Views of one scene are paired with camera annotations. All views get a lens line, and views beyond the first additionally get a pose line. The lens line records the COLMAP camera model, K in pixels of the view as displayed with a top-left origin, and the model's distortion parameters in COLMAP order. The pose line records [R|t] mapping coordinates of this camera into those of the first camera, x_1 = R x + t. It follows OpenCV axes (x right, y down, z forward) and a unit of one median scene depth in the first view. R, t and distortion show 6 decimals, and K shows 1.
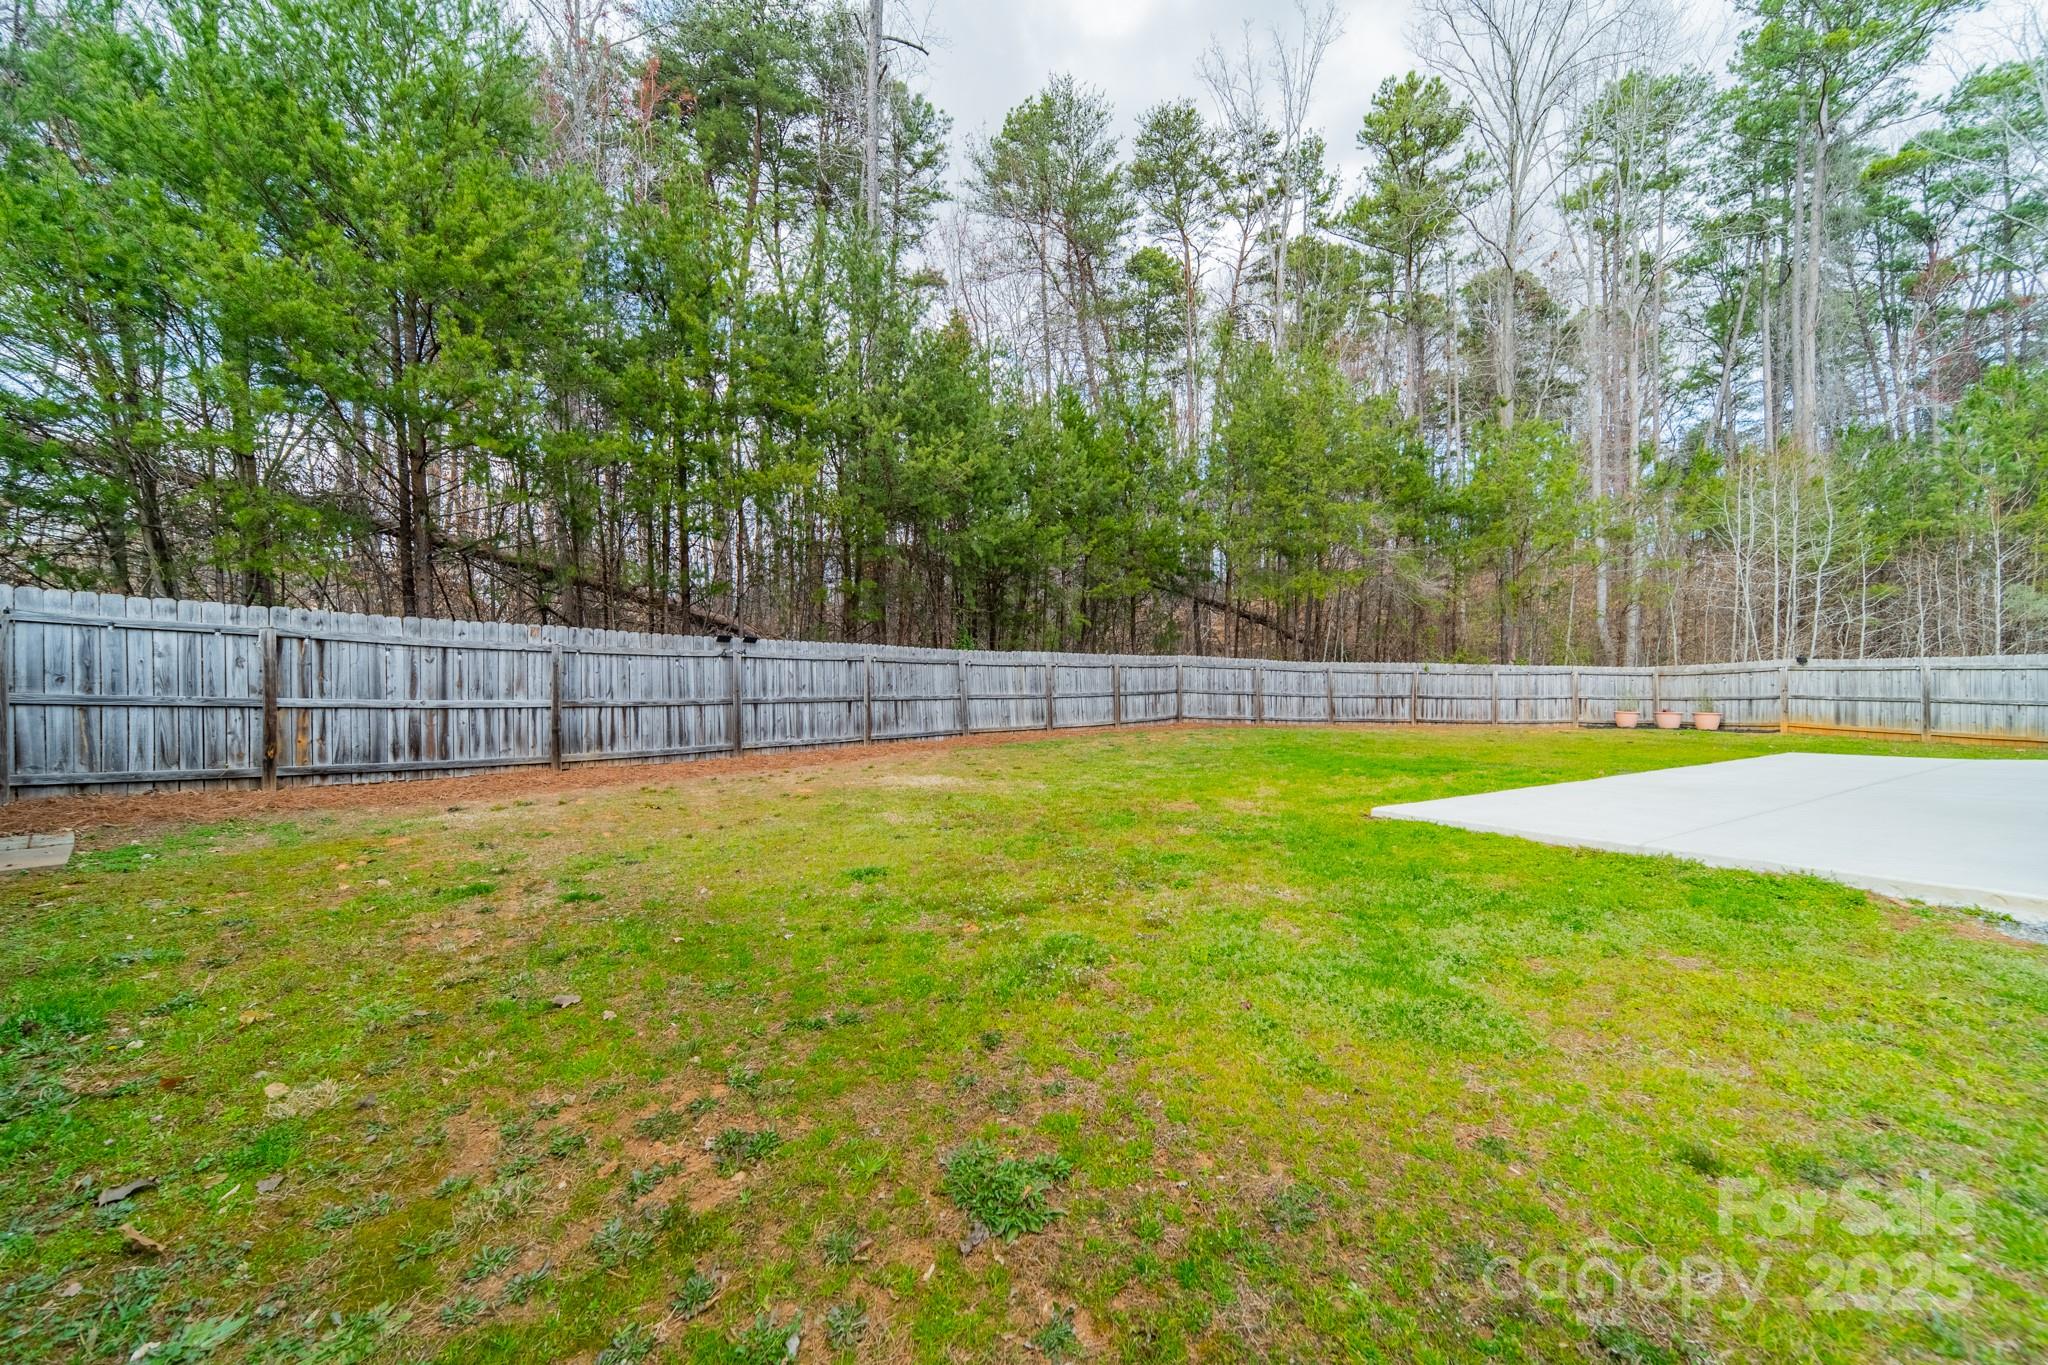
lens RADIAL K [[702.6, 0, 1024.0], [0, 702.6, 682.5], [0, 0, 1]] dist [-0.000650, -0.000069]
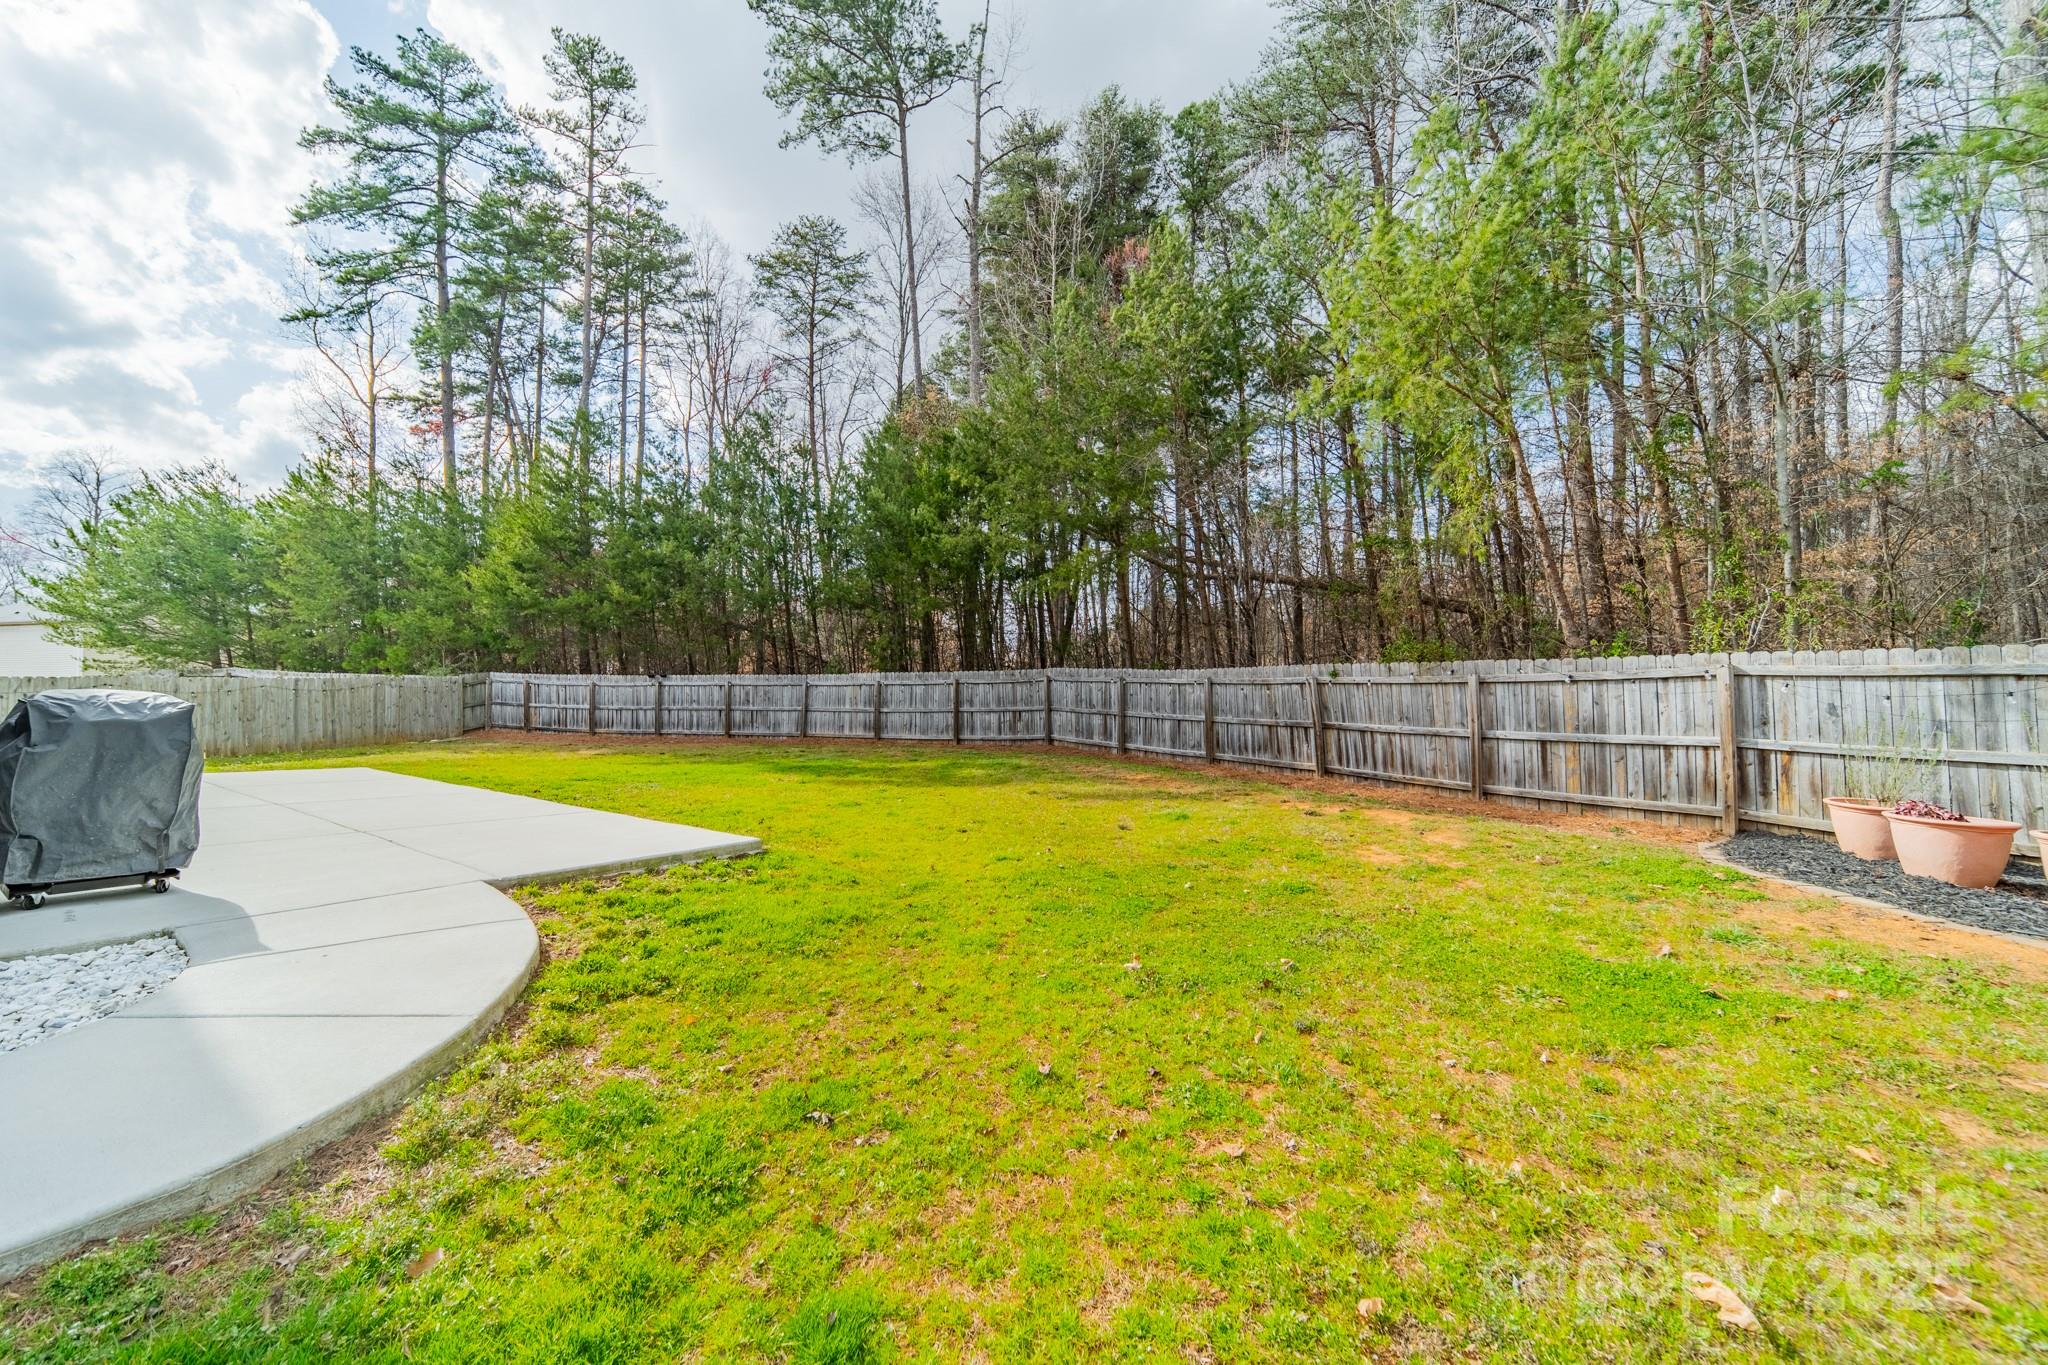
lens RADIAL K [[702.6, 0, 1024.0], [0, 702.6, 682.5], [0, 0, 1]] dist [-0.000650, -0.000069]
pose [[0.442862, -0.021039, -0.896343, 1.247181], [-0.001731, 0.999703, -0.024321, 0.001950], [0.896588, 0.012322, 0.442694, 0.765378]]
